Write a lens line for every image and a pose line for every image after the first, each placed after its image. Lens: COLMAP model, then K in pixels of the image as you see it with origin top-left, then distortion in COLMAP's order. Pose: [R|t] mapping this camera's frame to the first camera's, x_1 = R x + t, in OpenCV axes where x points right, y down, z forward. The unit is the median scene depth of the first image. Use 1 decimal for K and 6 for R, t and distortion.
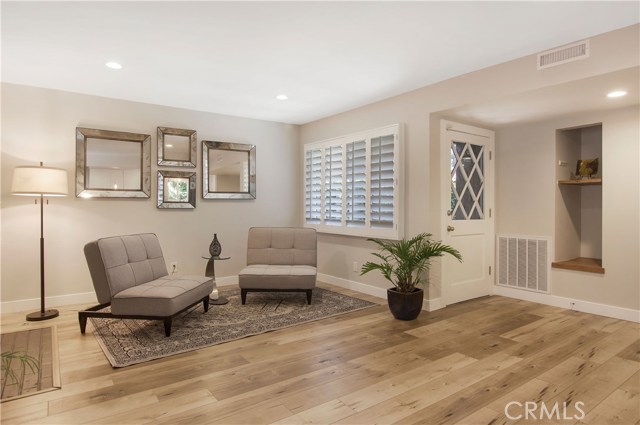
lens RADIAL K [[373.9, 0, 320.0], [0, 373.9, 212.5], [0, 0, 1]] dist [-0.007850, -0.000903]
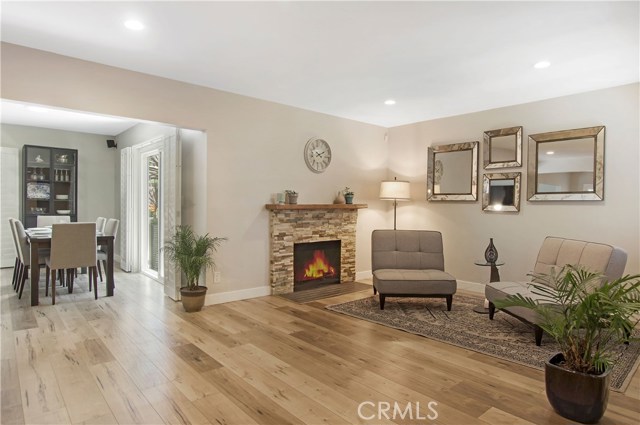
lens RADIAL K [[376.9, 0, 317.8], [0, 376.9, 235.2], [0, 0, 1]] dist [-0.001914, -0.000023]
pose [[0.086990, 0.076706, -0.993252, 0.743022], [-0.027106, 0.996844, 0.074609, -0.012078], [0.995840, 0.020433, 0.088794, 0.580959]]
